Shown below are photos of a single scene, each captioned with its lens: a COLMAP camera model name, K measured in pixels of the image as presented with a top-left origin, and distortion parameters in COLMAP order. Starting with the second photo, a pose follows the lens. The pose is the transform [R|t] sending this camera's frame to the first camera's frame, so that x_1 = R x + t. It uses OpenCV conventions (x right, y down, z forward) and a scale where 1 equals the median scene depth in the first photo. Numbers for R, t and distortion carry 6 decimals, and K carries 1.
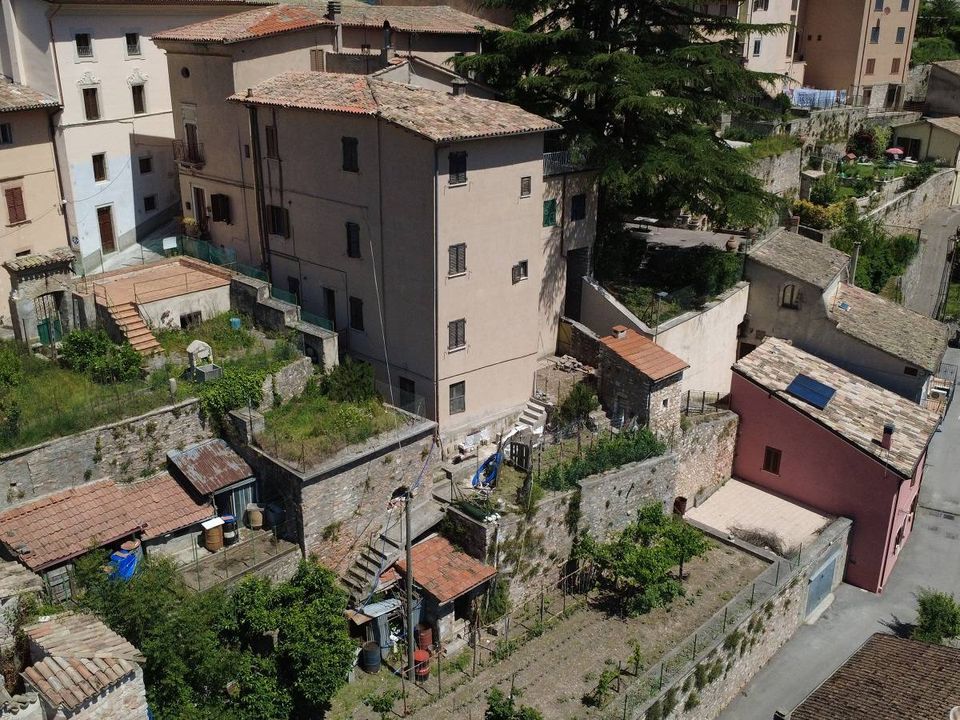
lens RADIAL K [[931.6, 0, 479.9], [0, 931.6, 360.1], [0, 0, 1]] dist [0.000850, 0.000000]
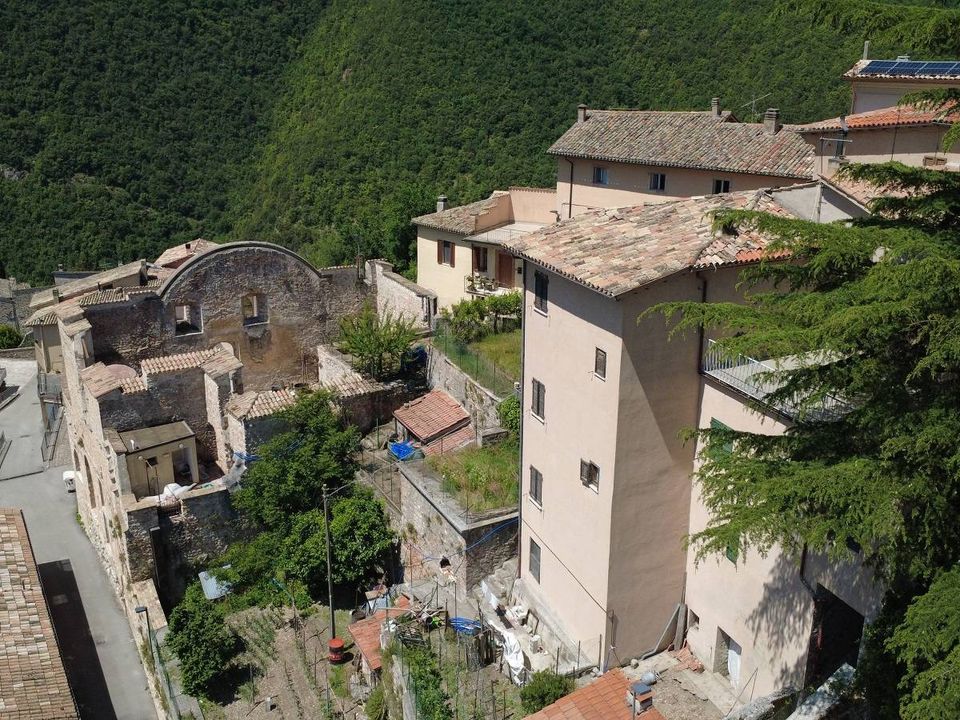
lens RADIAL K [[931.6, 0, 480.0], [0, 931.6, 360.9], [0, 0, 1]] dist [0.000850, 0.000000]
pose [[-0.333610, 0.310537, -0.890096, 0.676606], [-0.330056, 0.845952, 0.418842, -0.440016], [0.883044, 0.433512, -0.179723, 1.038511]]
